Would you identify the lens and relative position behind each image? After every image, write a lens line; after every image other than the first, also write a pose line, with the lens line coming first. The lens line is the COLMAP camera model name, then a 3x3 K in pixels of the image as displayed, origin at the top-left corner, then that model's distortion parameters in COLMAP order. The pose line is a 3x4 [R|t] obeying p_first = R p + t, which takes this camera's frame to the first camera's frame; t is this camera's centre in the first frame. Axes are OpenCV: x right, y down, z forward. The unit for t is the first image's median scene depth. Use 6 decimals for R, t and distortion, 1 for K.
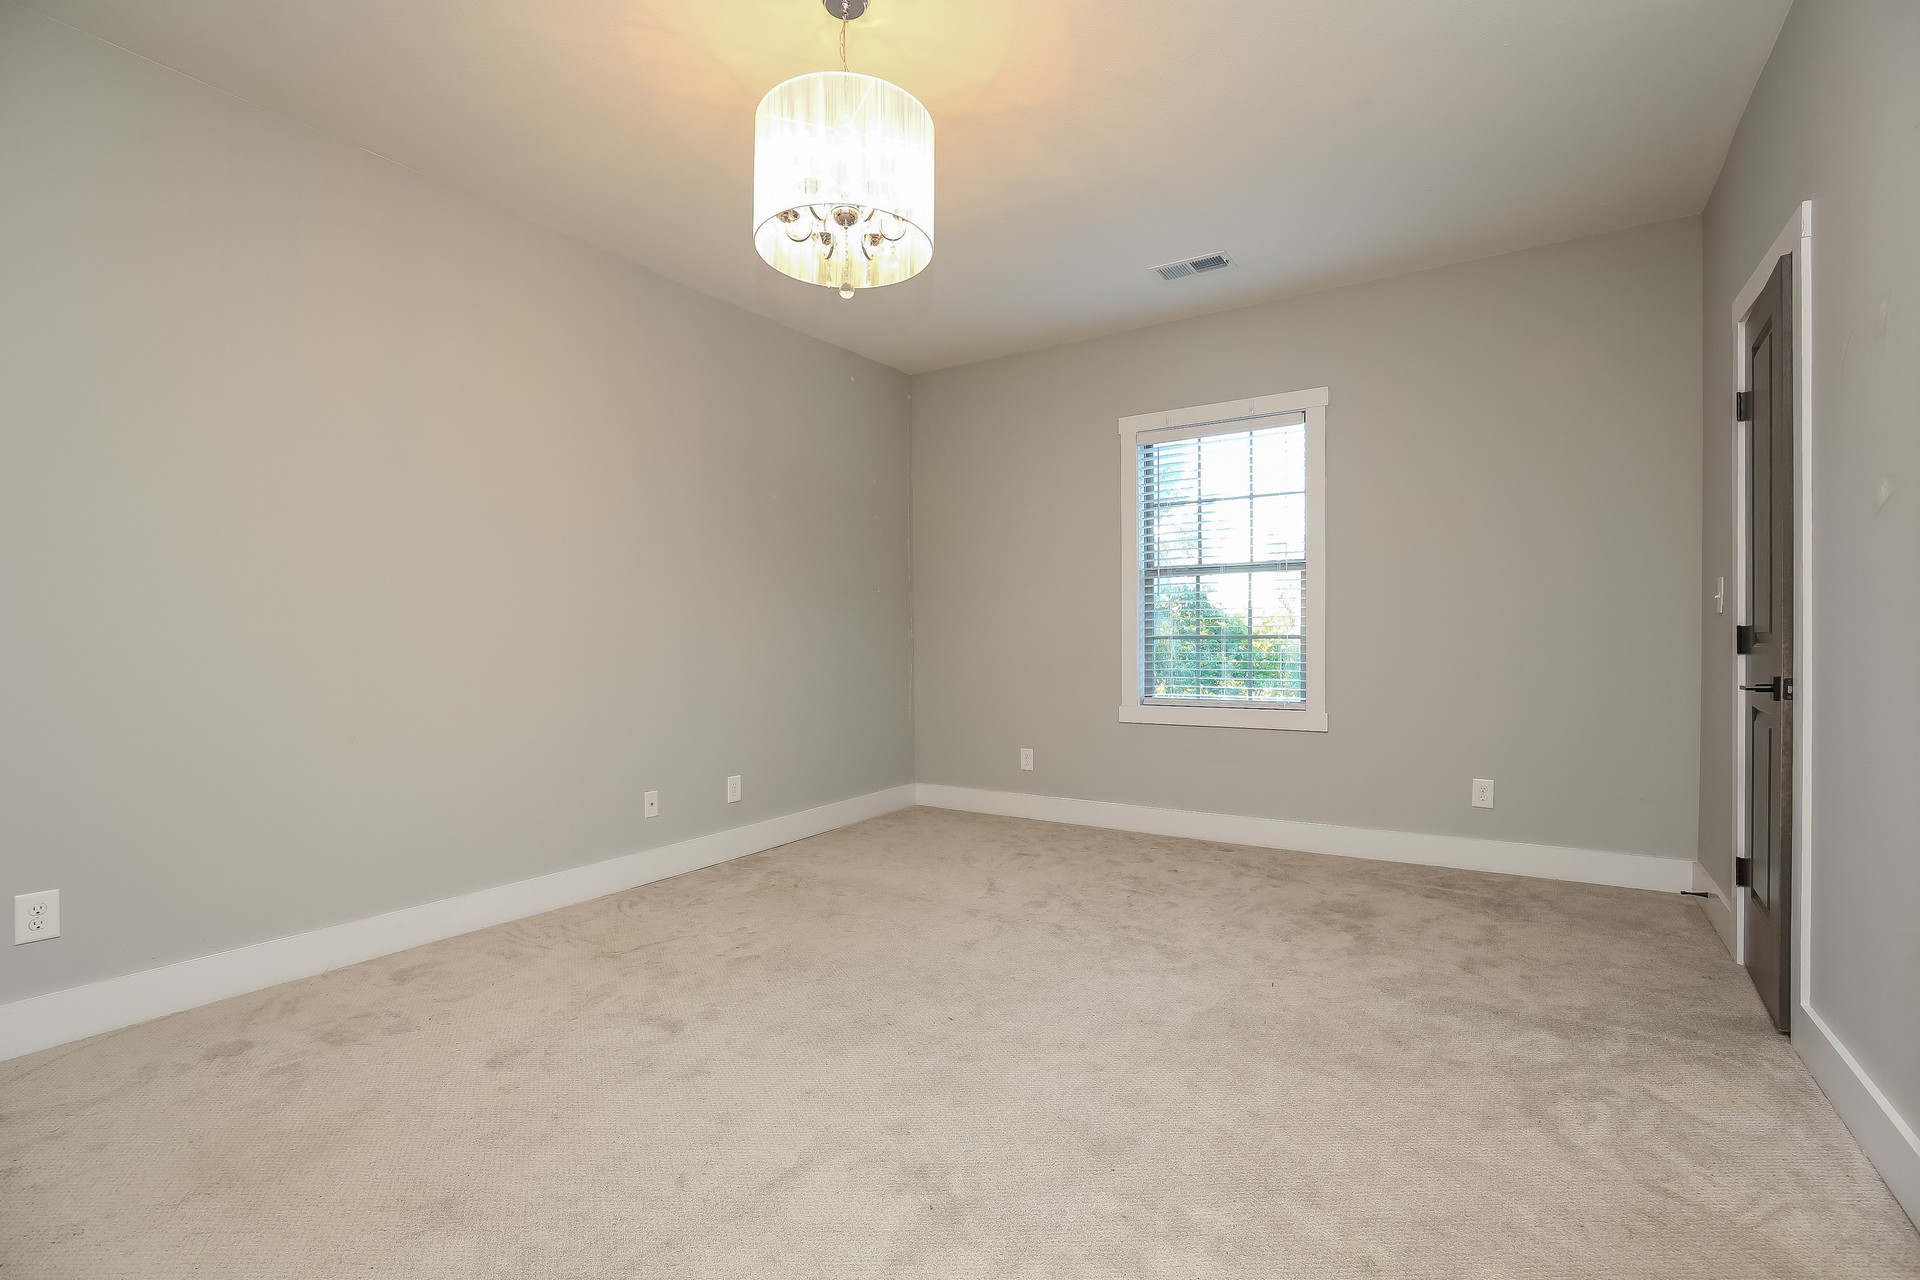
lens RADIAL K [[884.8, 0, 959.5], [0, 884.8, 650.2], [0, 0, 1]] dist [-0.015064, 0.000613]
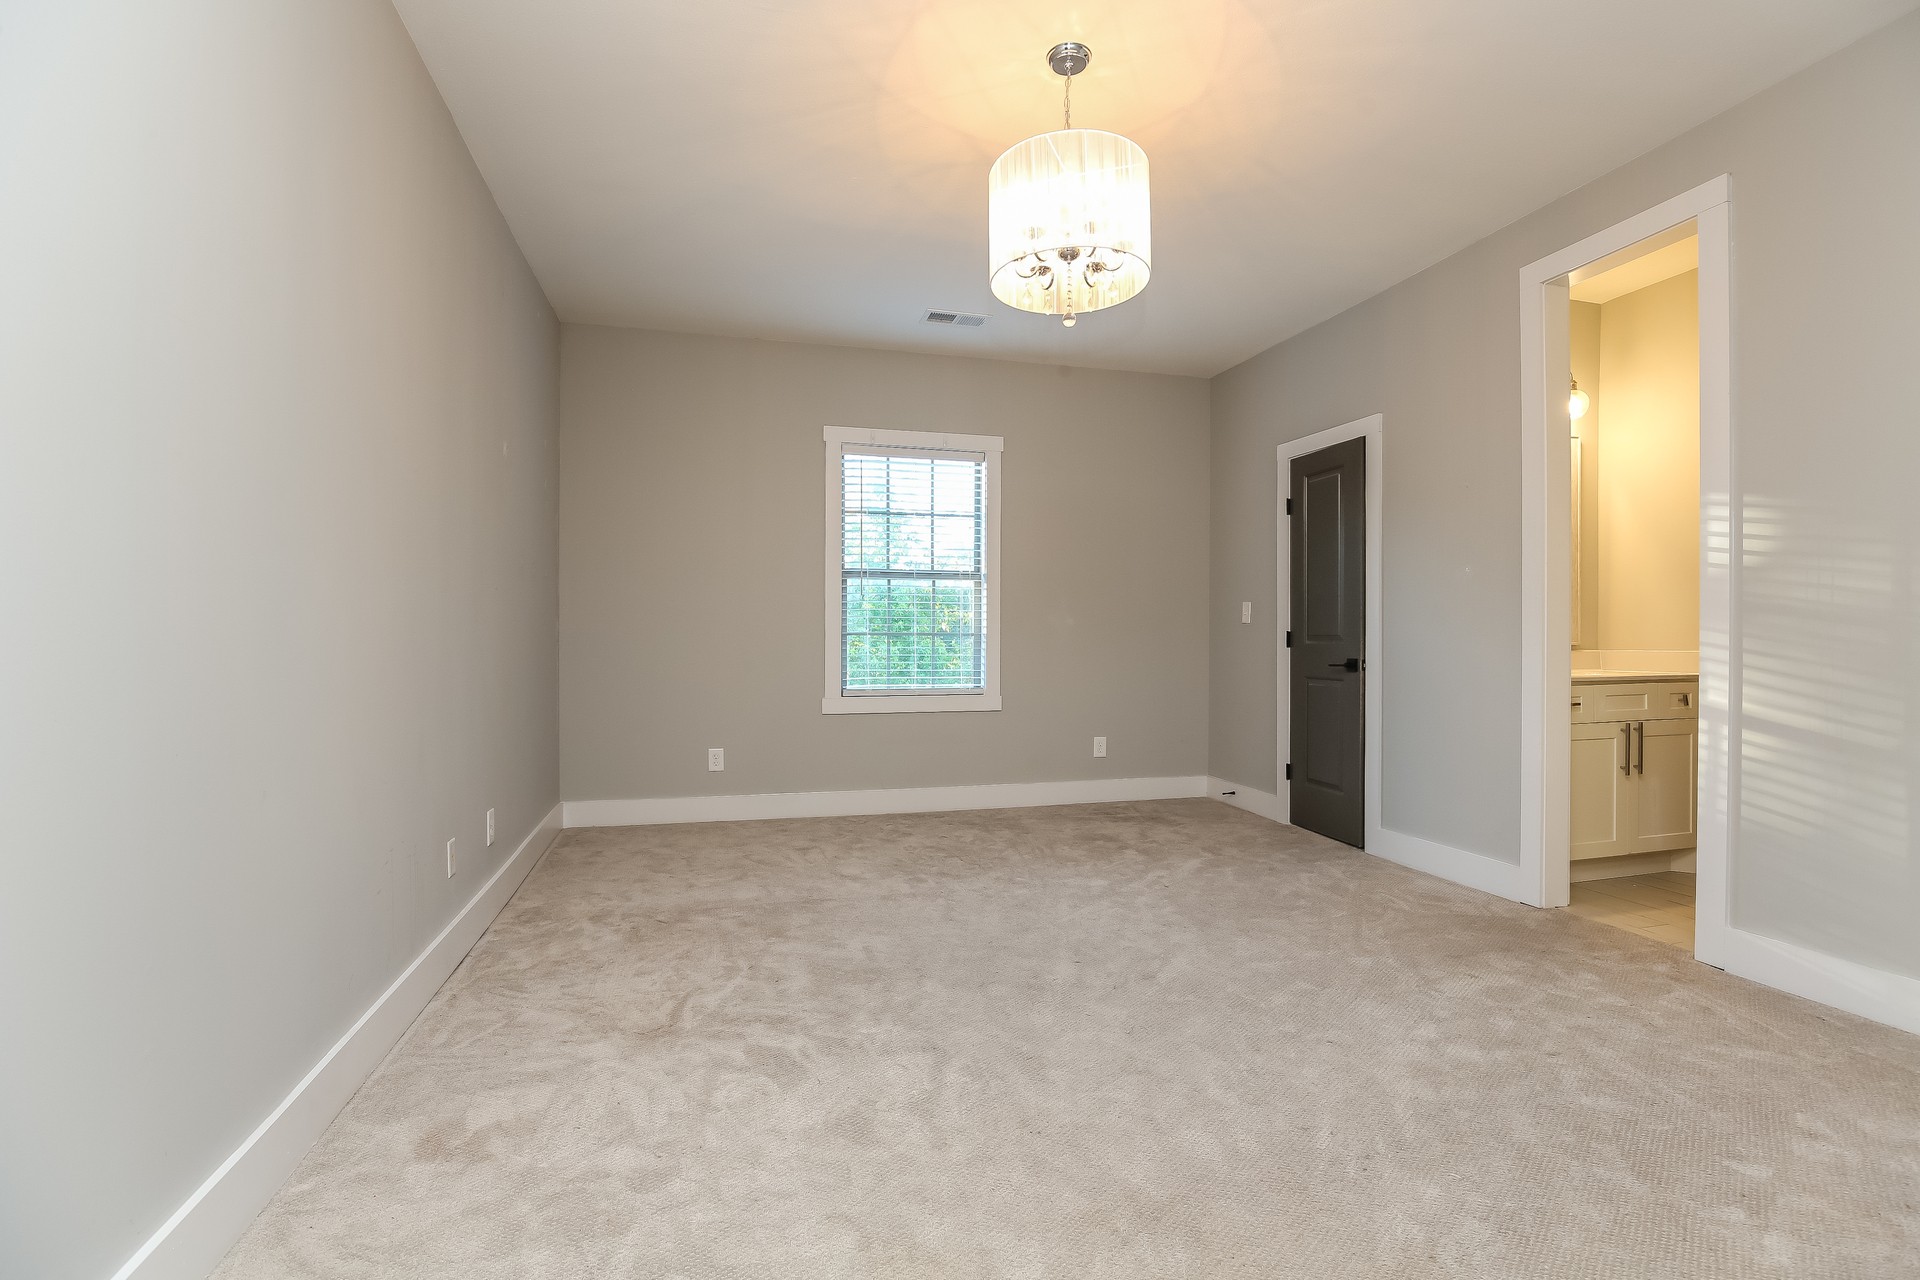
lens RADIAL K [[890.2, 0, 963.8], [0, 890.2, 630.7], [0, 0, 1]] dist [0.000979, 0.000323]
pose [[0.673861, 0.014665, 0.738712, -0.570093], [0.000625, 0.999791, -0.020418, 0.004930], [-0.738857, 0.014220, 0.673712, 0.188805]]
